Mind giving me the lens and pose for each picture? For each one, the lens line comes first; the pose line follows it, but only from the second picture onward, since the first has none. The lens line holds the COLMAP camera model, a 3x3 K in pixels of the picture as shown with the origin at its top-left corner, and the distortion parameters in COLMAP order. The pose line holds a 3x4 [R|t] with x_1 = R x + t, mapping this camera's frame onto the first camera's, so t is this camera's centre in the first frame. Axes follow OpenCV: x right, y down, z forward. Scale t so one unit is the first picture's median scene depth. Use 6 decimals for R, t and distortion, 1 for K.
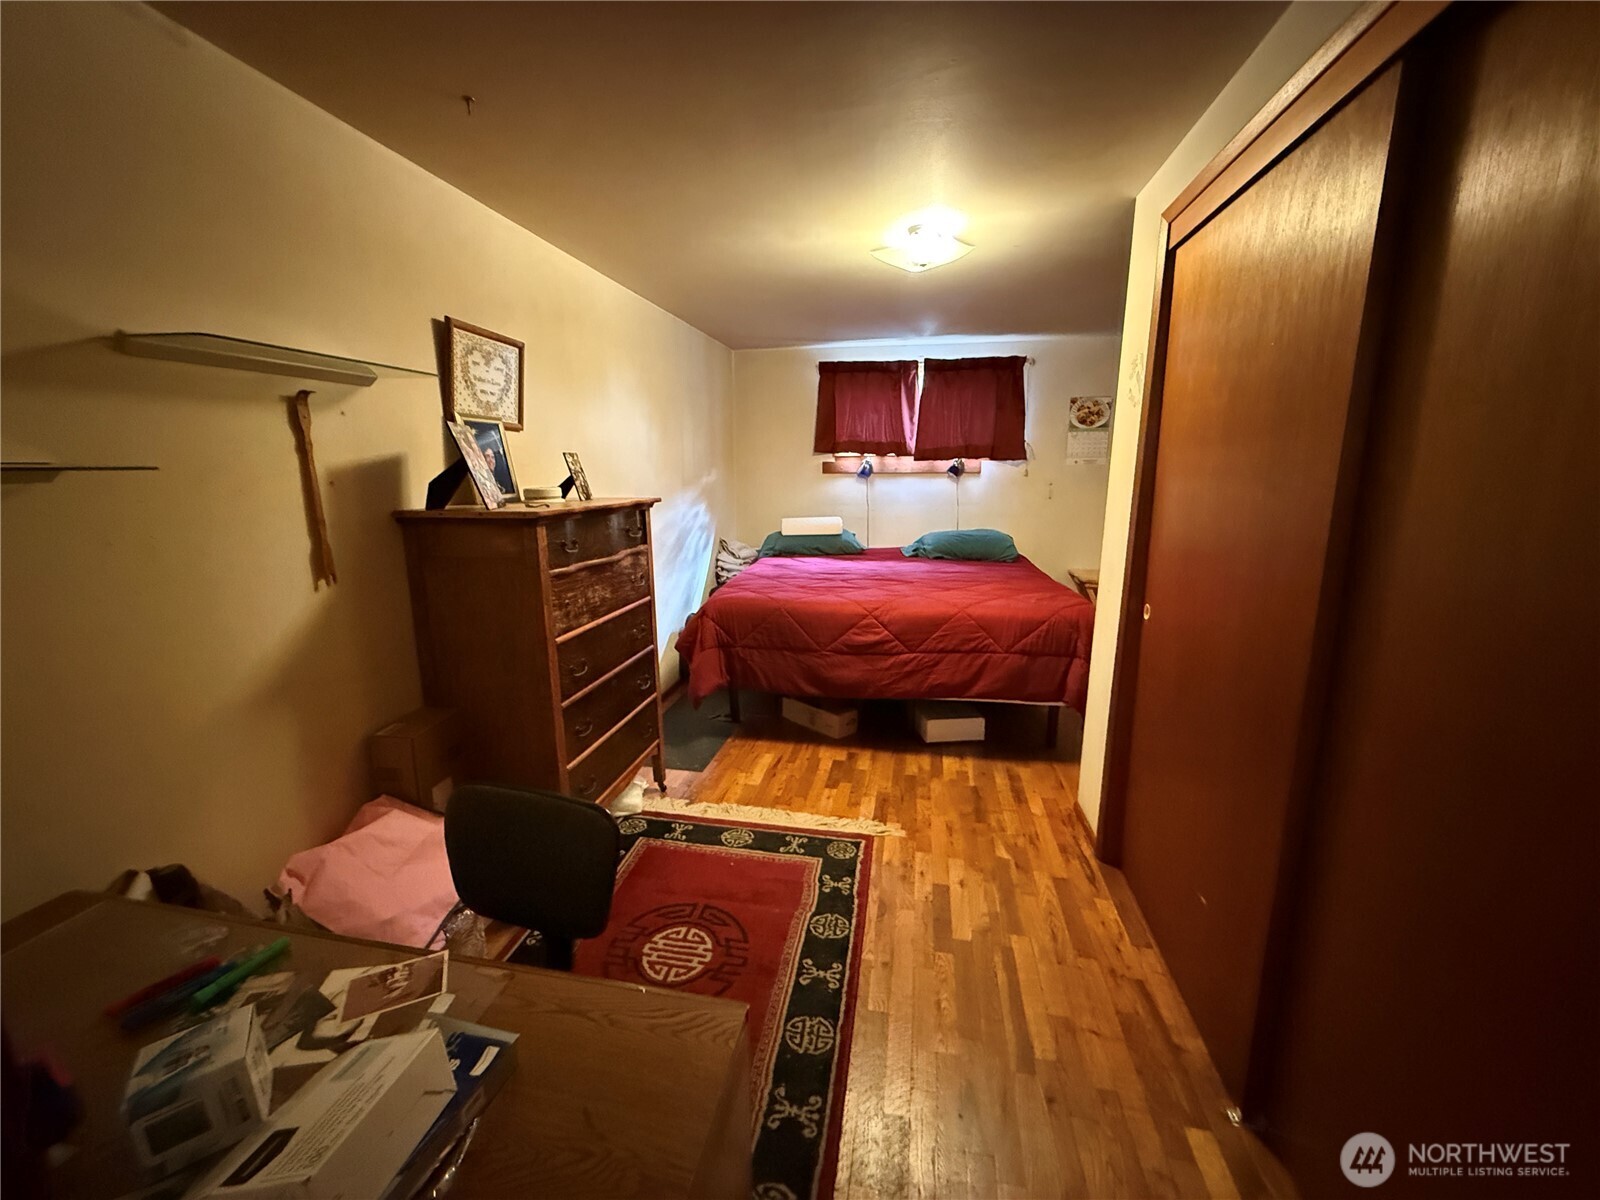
lens RADIAL K [[637.1, 0, 800.0], [0, 637.1, 600.0], [0, 0, 1]] dist [0.001479, 0.000221]
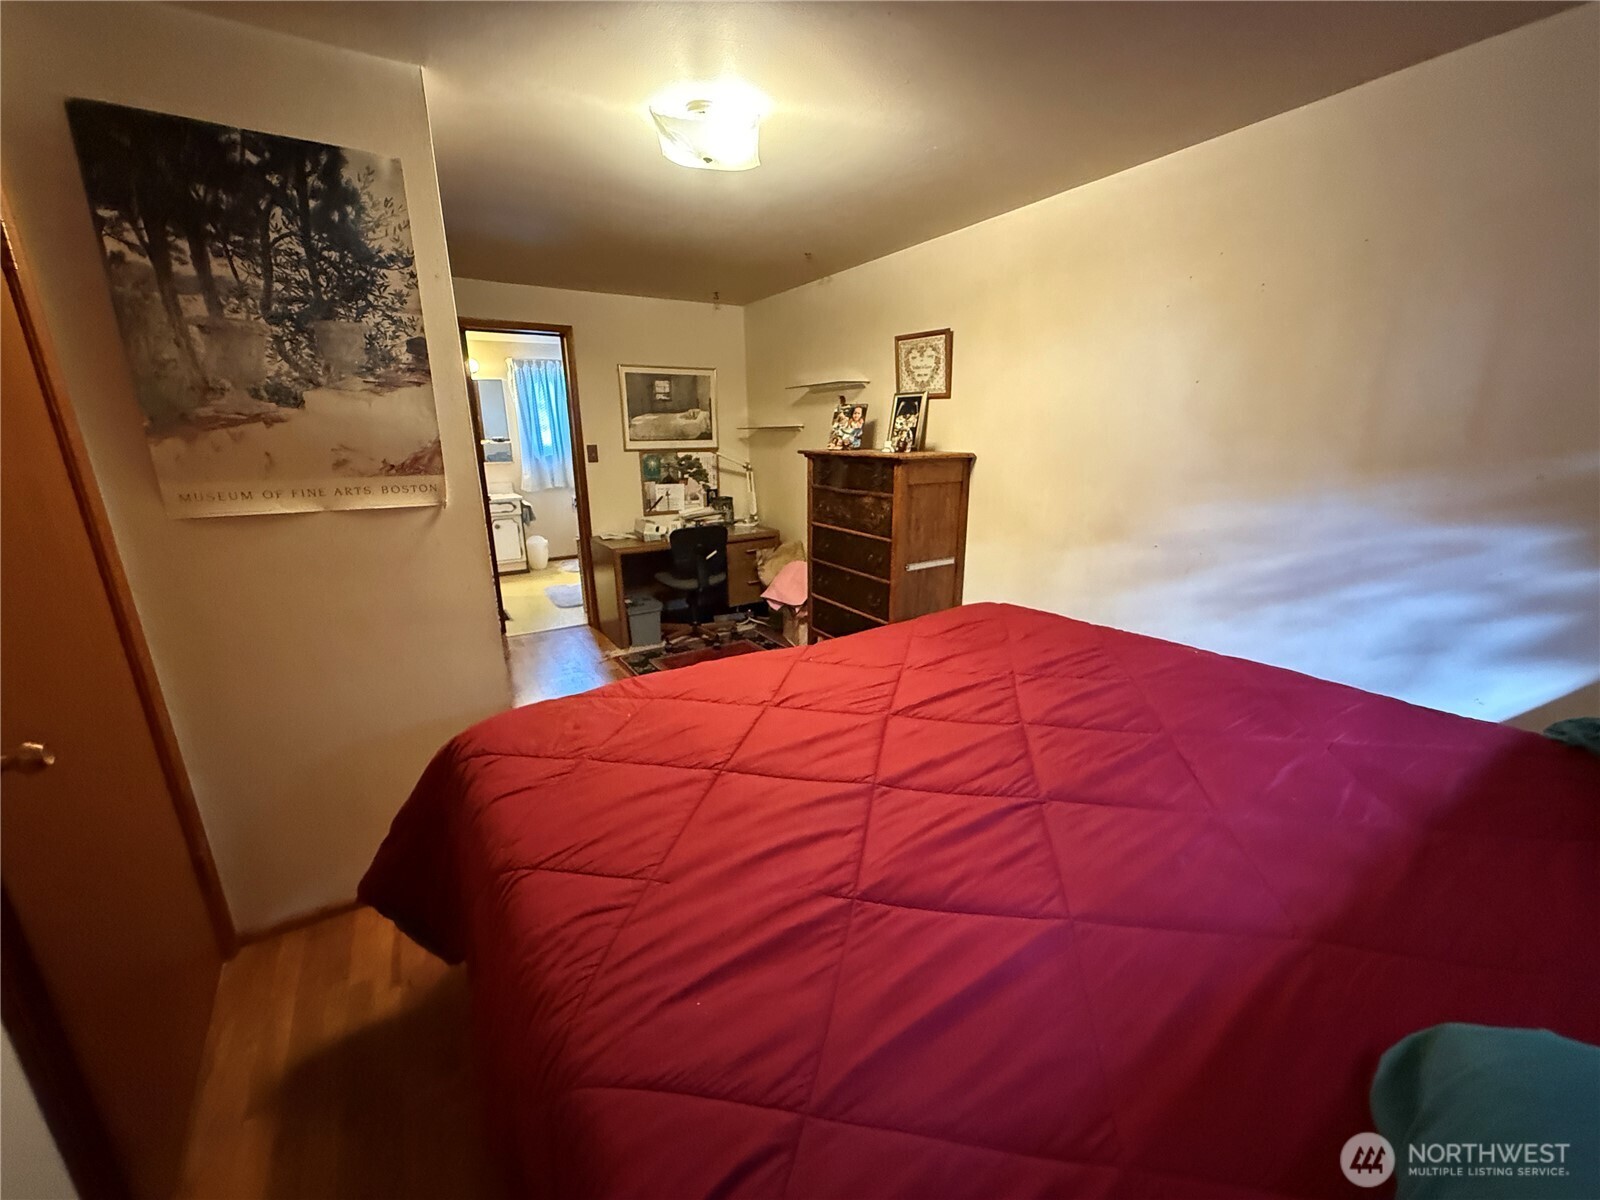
lens RADIAL K [[637.1, 0, 800.0], [0, 637.1, 600.0], [0, 0, 1]] dist [0.001479, 0.000221]
pose [[-0.729170, 0.196013, -0.655660, 0.784878], [-0.121732, 0.905669, 0.406134, -0.416920], [0.673418, 0.375955, -0.636526, 1.938276]]
